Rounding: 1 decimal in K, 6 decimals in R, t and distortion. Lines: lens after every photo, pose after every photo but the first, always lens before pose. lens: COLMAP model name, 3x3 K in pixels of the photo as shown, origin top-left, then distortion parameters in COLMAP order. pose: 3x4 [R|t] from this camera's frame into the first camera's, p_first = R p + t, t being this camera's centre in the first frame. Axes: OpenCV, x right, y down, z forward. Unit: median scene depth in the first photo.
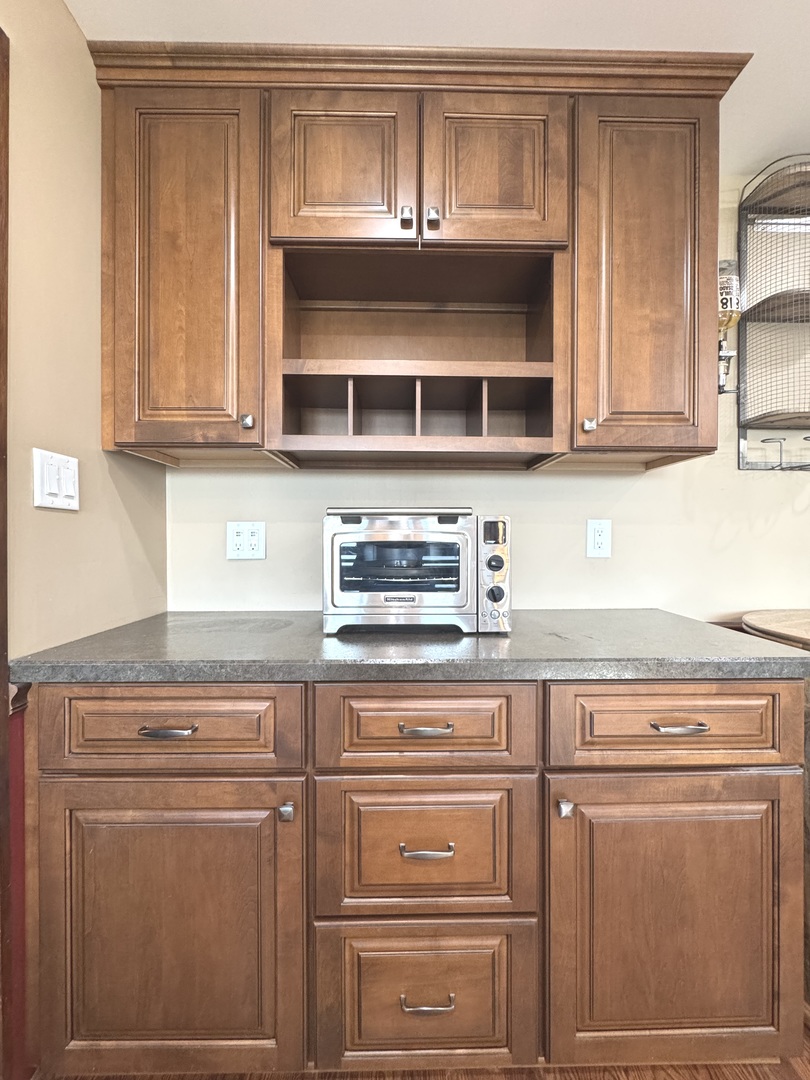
lens RADIAL K [[430.1, 0, 401.2], [0, 430.1, 535.9], [0, 0, 1]] dist [-0.004776, 0.000258]
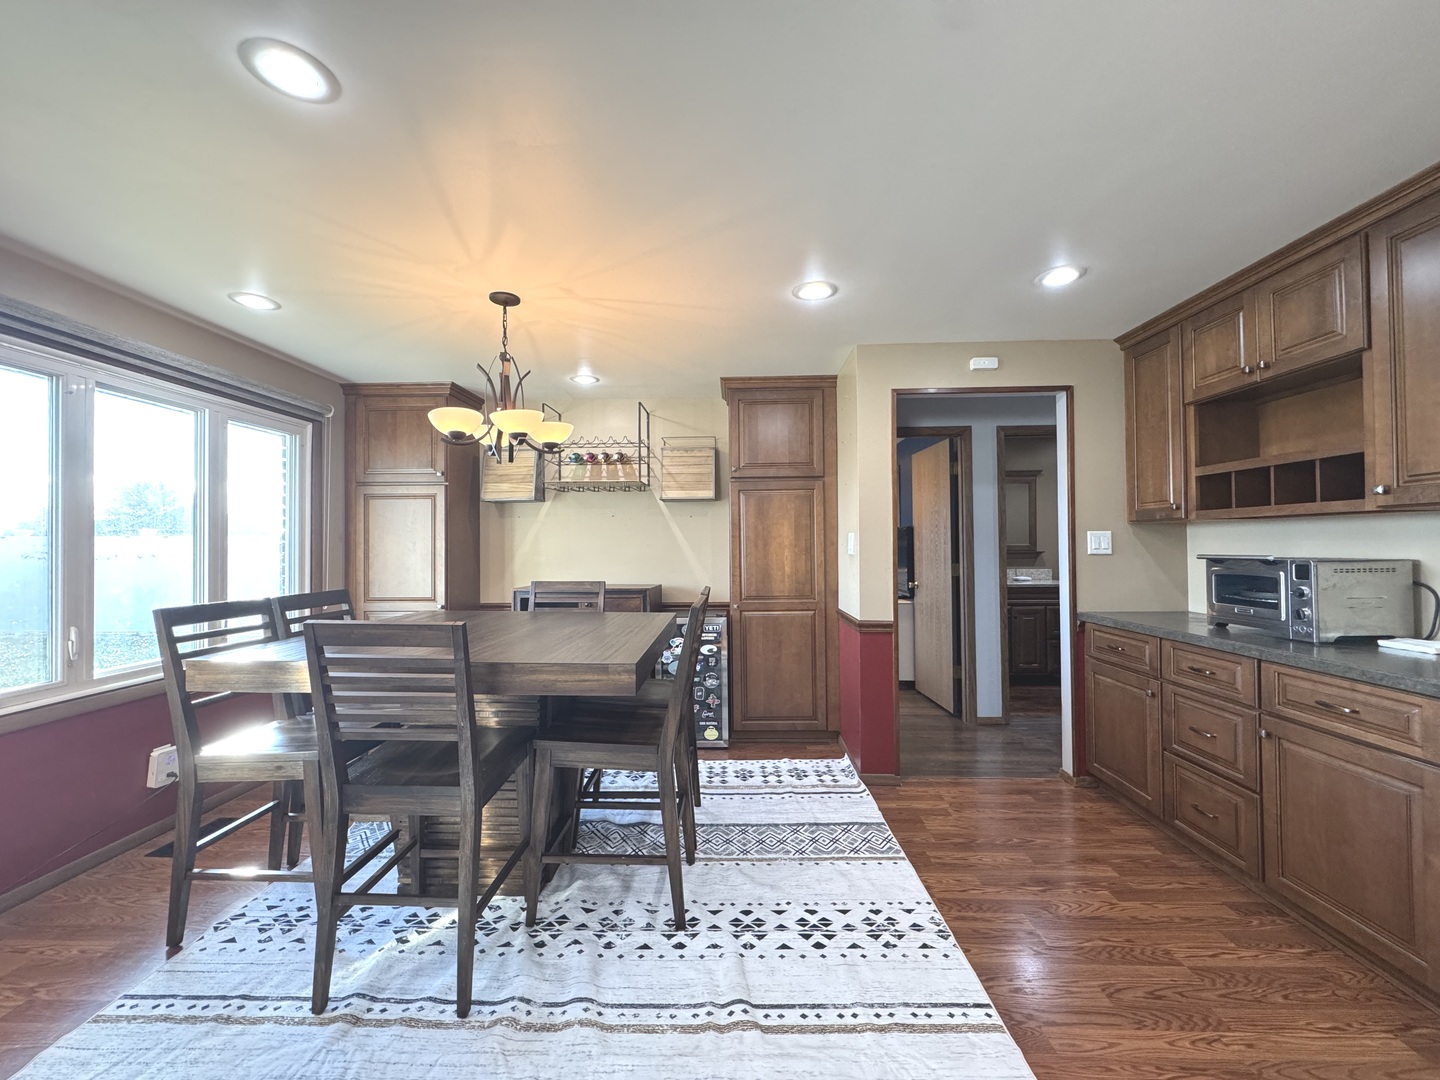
lens RADIAL K [[573.5, 0, 717.1], [0, 573.5, 539.7], [0, 0, 1]] dist [-0.004776, 0.000258]
pose [[-0.056335, -0.012180, -0.998338, 2.736613], [0.004606, 0.999912, -0.012459, -0.125634], [0.998401, -0.005301, -0.056274, -1.040054]]
